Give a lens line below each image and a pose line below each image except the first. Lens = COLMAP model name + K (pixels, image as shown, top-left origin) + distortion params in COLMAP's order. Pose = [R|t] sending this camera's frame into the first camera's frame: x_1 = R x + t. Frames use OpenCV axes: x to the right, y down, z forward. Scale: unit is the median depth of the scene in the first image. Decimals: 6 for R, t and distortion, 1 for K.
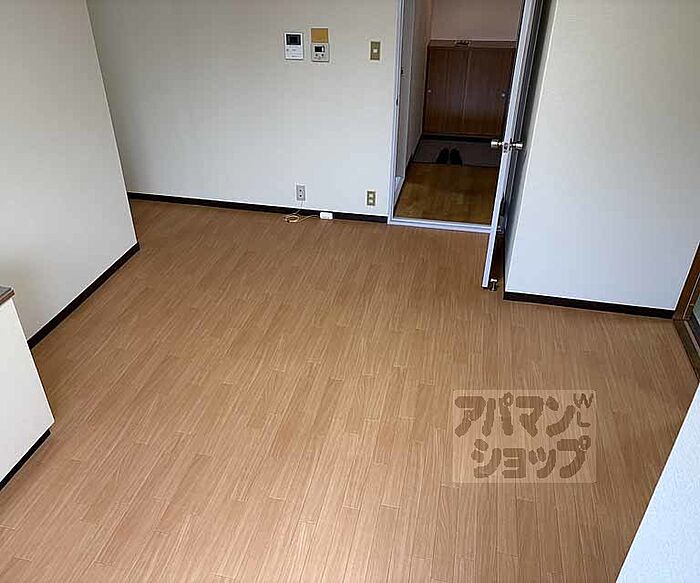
lens RADIAL K [[594.6, 0, 348.3], [0, 594.6, 301.1], [0, 0, 1]] dist [0.011278, 0.009031]
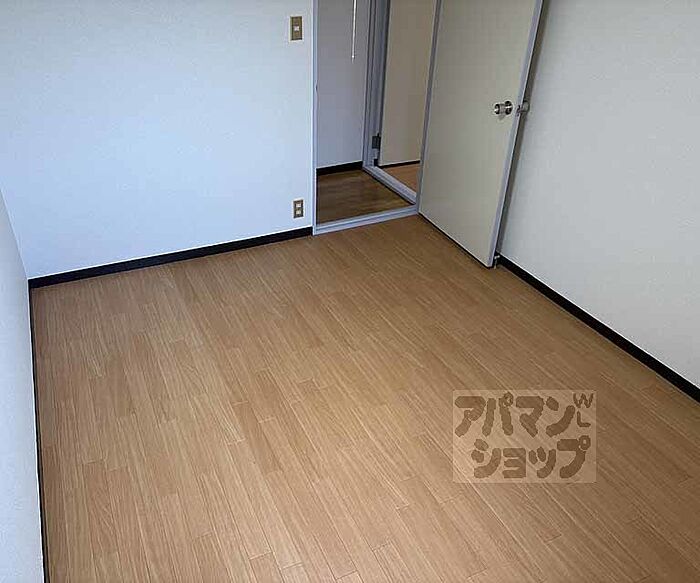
lens RADIAL K [[594.6, 0, 348.3], [0, 594.6, 301.1], [0, 0, 1]] dist [0.011278, 0.009031]
pose [[0.790818, -0.294866, 0.536340, -0.393460], [0.301382, 0.950302, 0.078073, -0.094297], [-0.532706, 0.099901, 0.840383, 0.275171]]
